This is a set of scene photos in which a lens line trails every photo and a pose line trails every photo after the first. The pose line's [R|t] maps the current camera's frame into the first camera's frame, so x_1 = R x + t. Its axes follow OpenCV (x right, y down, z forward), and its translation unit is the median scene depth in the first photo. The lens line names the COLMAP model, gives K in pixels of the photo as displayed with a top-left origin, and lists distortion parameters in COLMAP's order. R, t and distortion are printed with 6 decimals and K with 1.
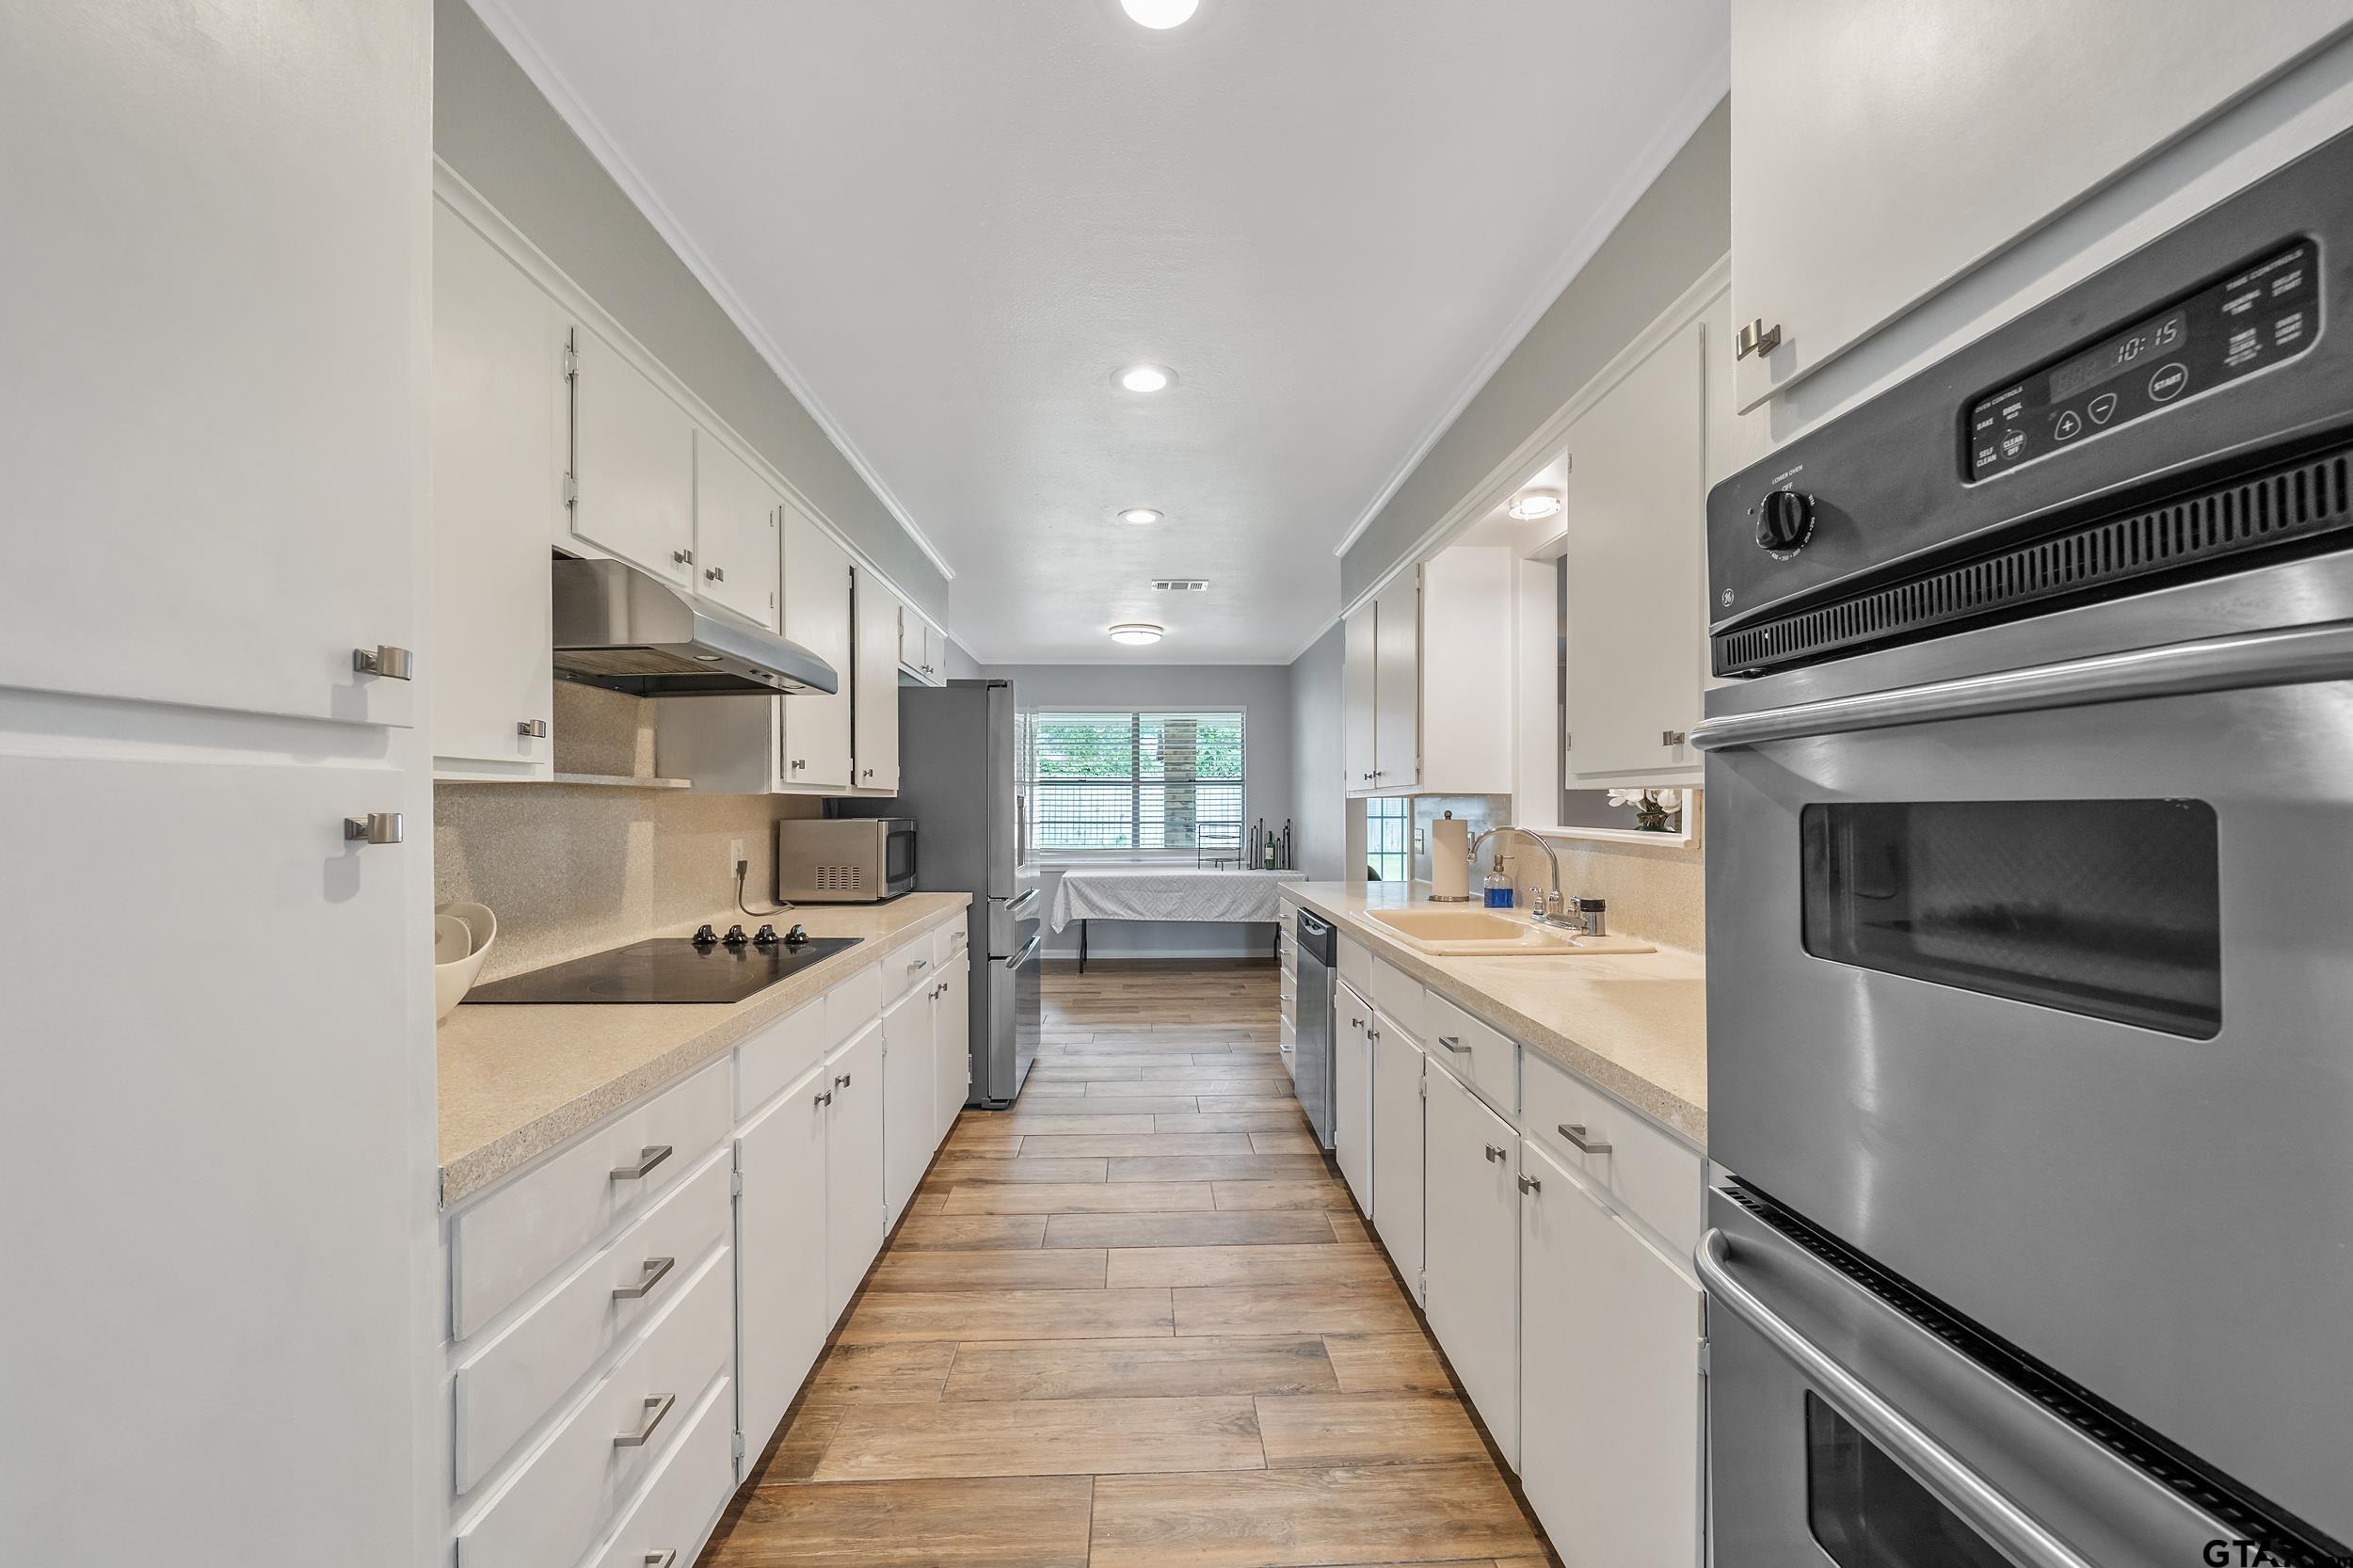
lens RADIAL K [[927.2, 0, 1172.3], [0, 927.2, 797.2], [0, 0, 1]] dist [0.000561, -0.000235]
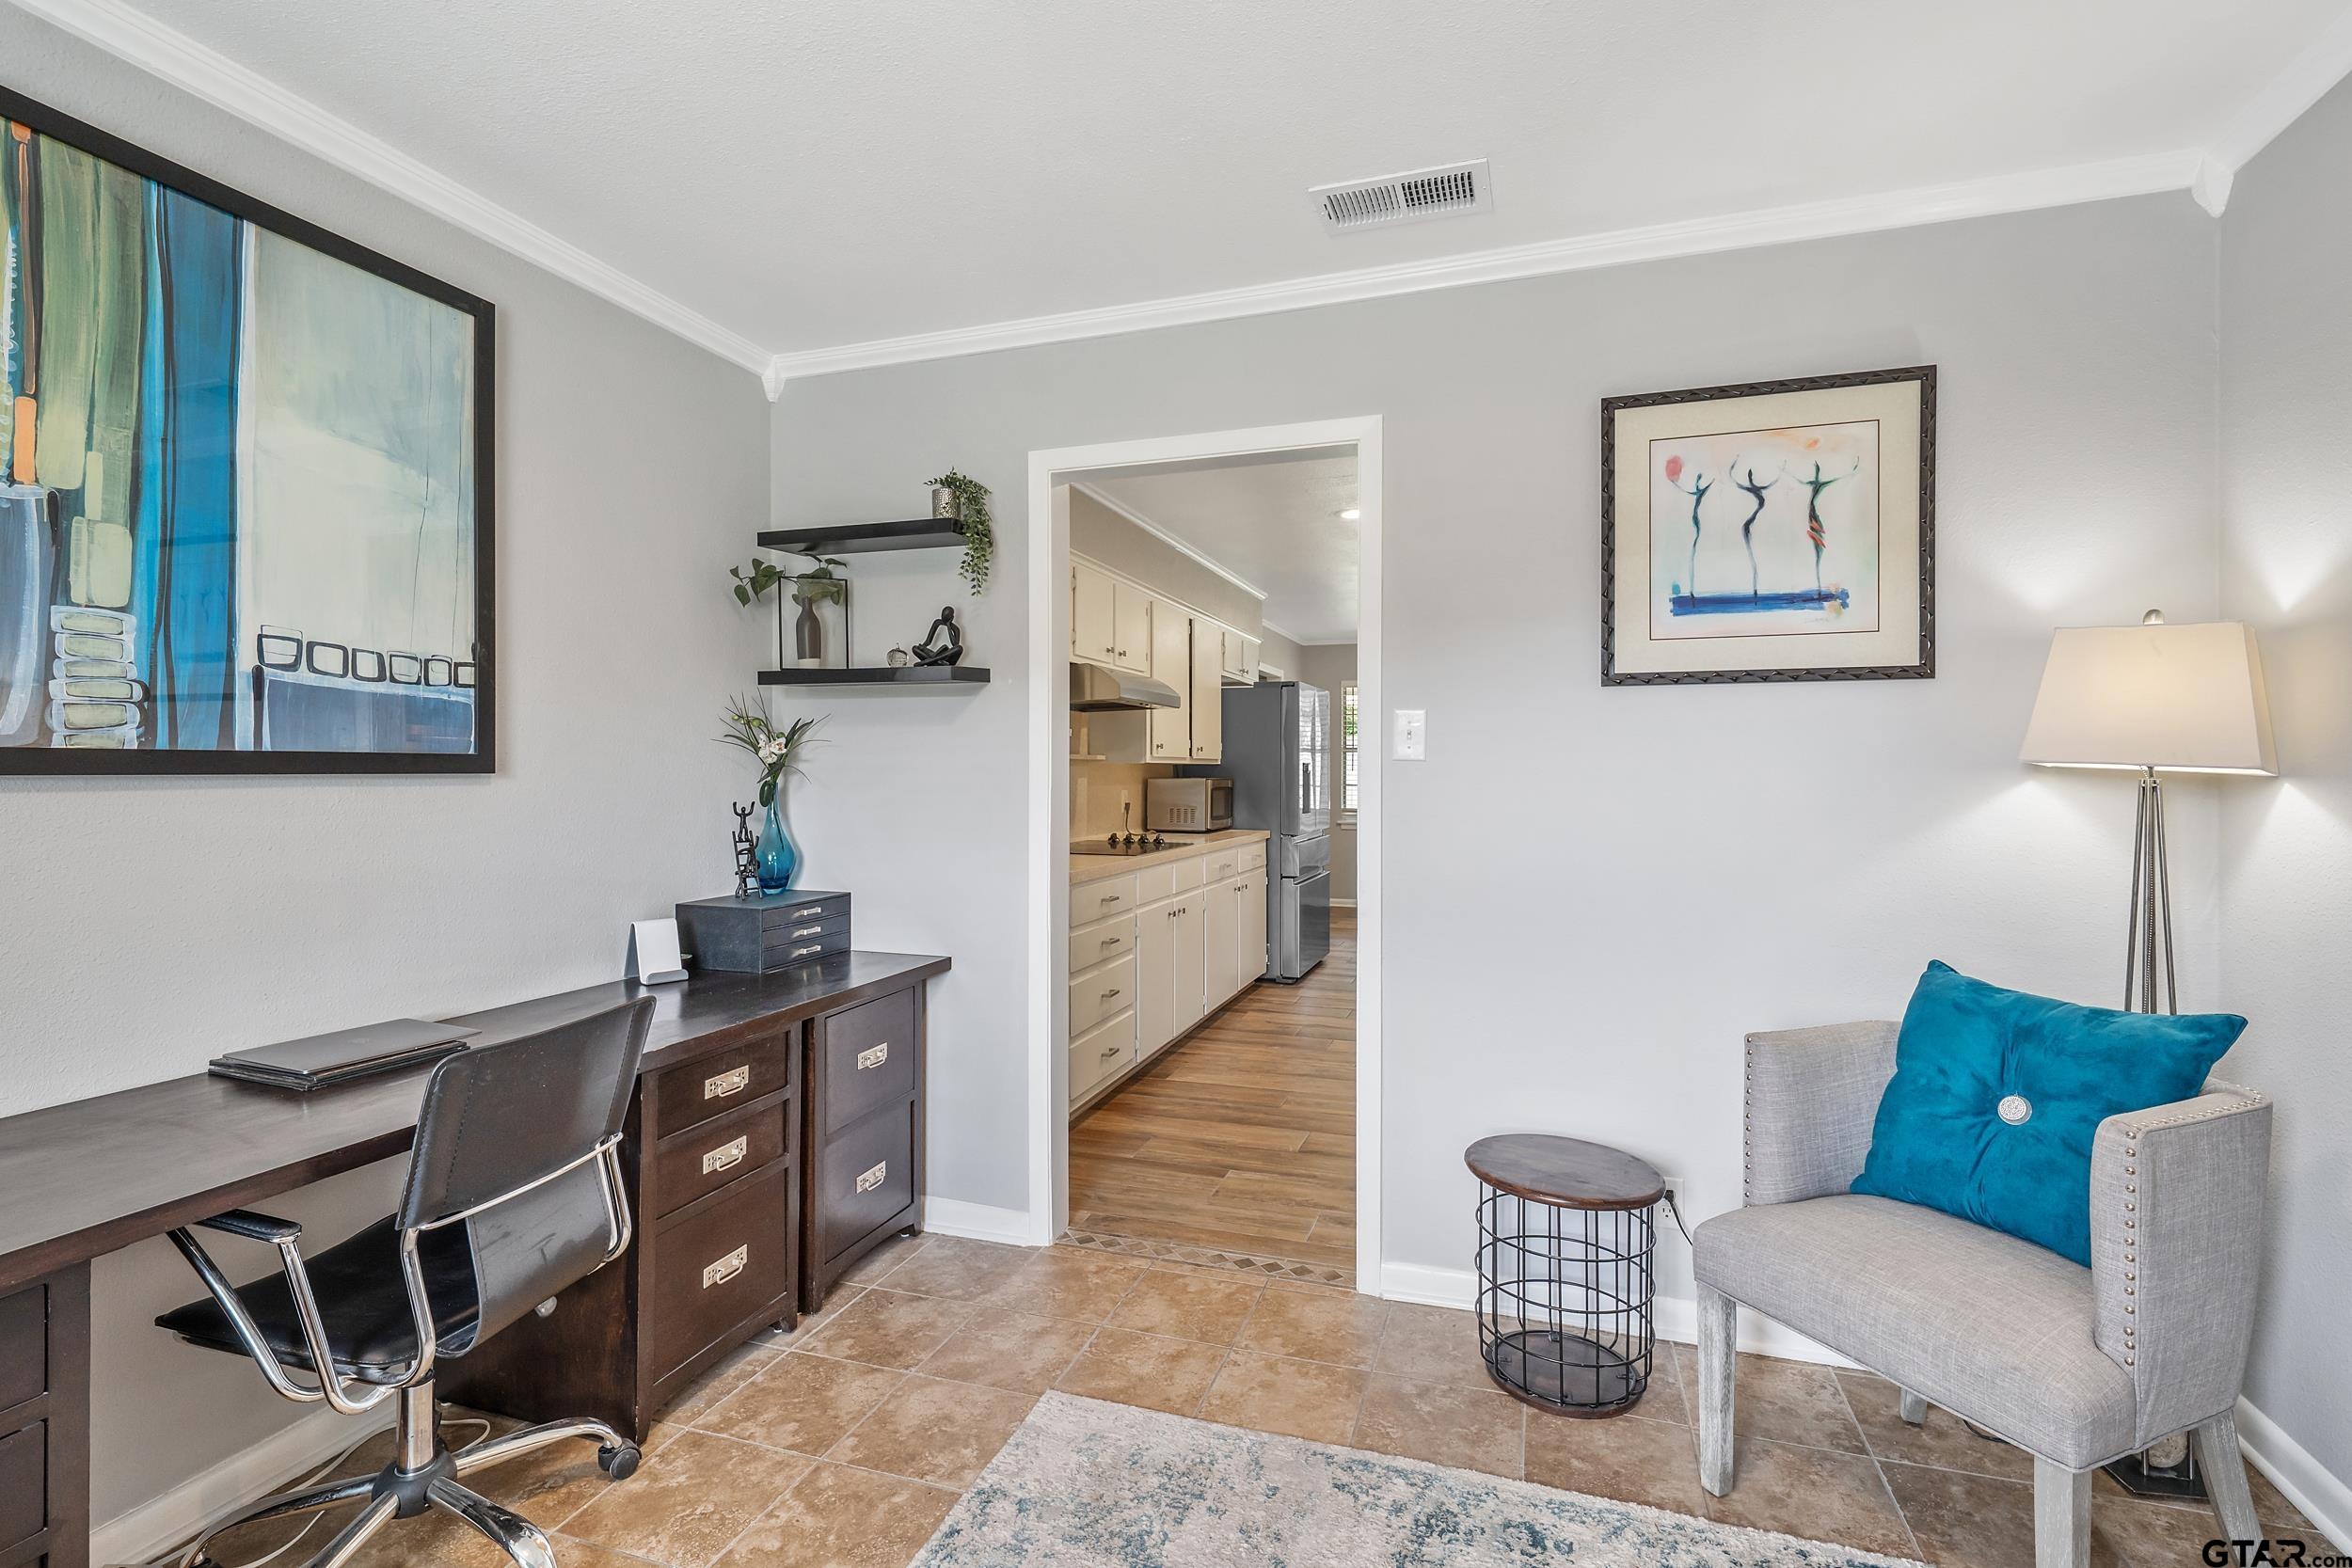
lens RADIAL K [[1126.3, 0, 1174.9], [0, 1126.3, 771.8], [0, 0, 1]] dist [0.000069, 0.000001]
pose [[0.936206, 0.007307, -0.351376, 0.298007], [-0.003294, 0.999922, 0.012019, -0.010094], [0.351437, -0.010095, 0.936157, -0.787973]]
